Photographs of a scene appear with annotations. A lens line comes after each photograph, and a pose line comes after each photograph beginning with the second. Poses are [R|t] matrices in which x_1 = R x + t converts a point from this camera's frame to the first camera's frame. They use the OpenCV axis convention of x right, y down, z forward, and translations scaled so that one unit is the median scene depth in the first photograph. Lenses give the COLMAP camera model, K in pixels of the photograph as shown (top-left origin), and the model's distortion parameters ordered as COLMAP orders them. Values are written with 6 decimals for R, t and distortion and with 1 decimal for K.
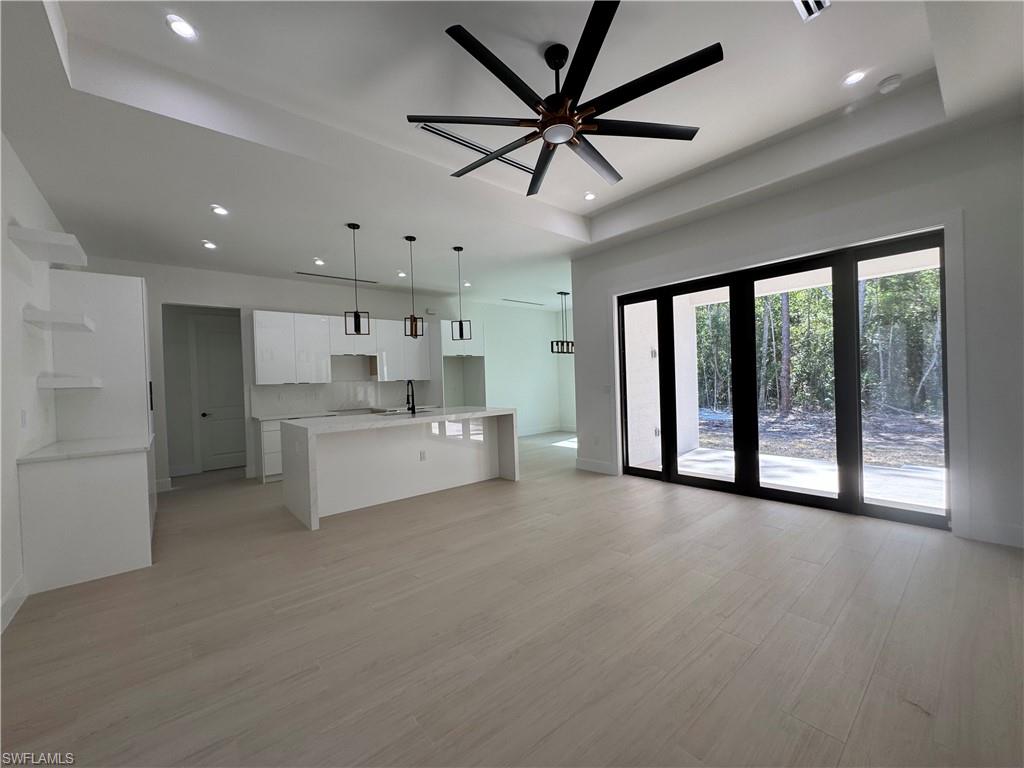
lens RADIAL K [[409.2, 0, 511.5], [0, 409.2, 385.6], [0, 0, 1]] dist [-0.000058, 0.000257]
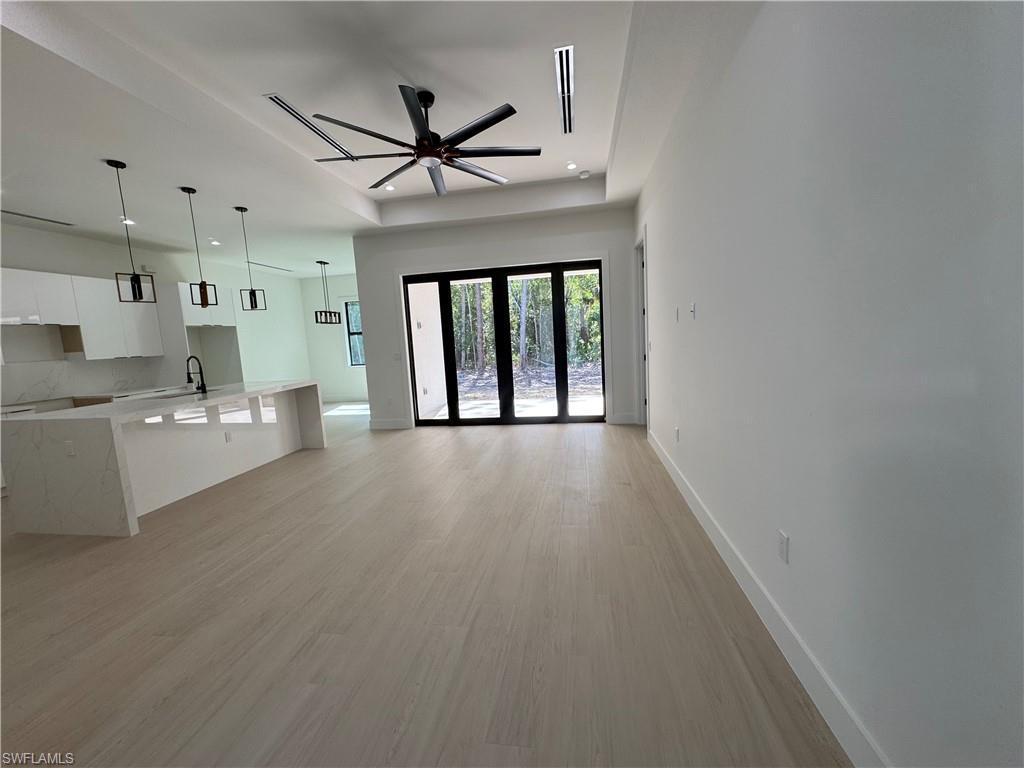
lens RADIAL K [[409.2, 0, 510.3], [0, 409.2, 384.9], [0, 0, 1]] dist [-0.000058, 0.000257]
pose [[0.766221, -0.086589, 0.636716, -0.269903], [0.038461, 0.995283, 0.089068, -0.002357], [-0.641425, -0.043757, 0.765937, -0.094963]]
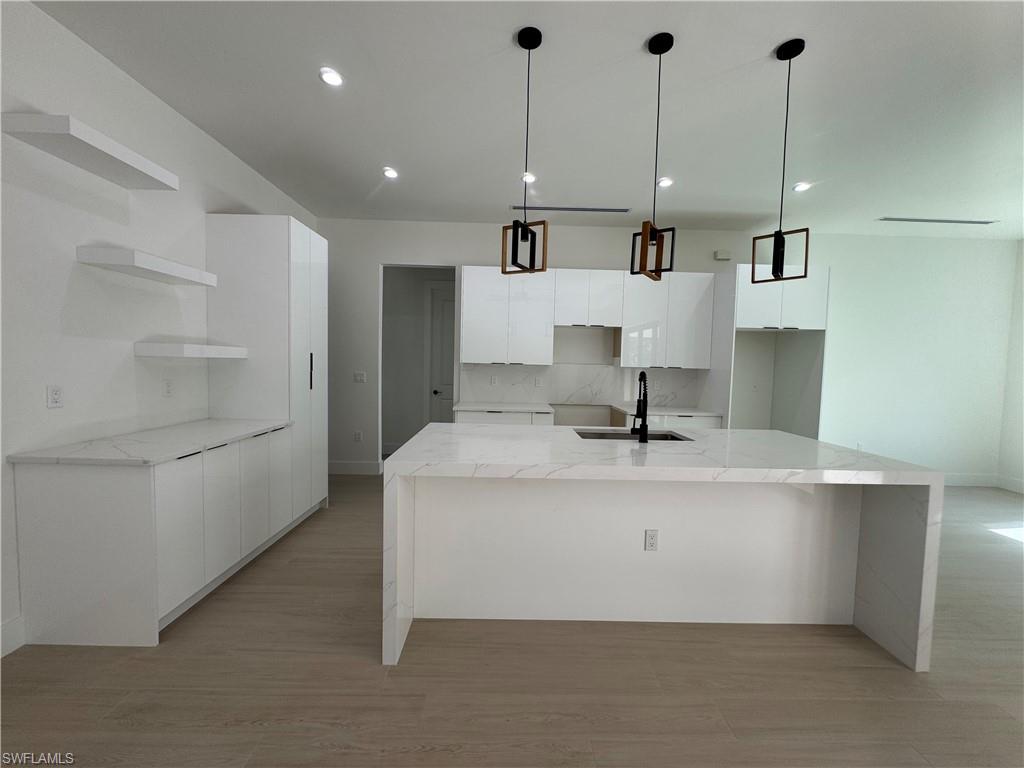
lens RADIAL K [[409.2, 0, 511.8], [0, 409.2, 385.2], [0, 0, 1]] dist [-0.000058, 0.000257]
pose [[0.769498, 0.087838, -0.632580, -0.055341], [-0.059063, 0.996039, 0.066460, -0.018250], [0.635913, -0.013779, 0.771638, 0.488326]]
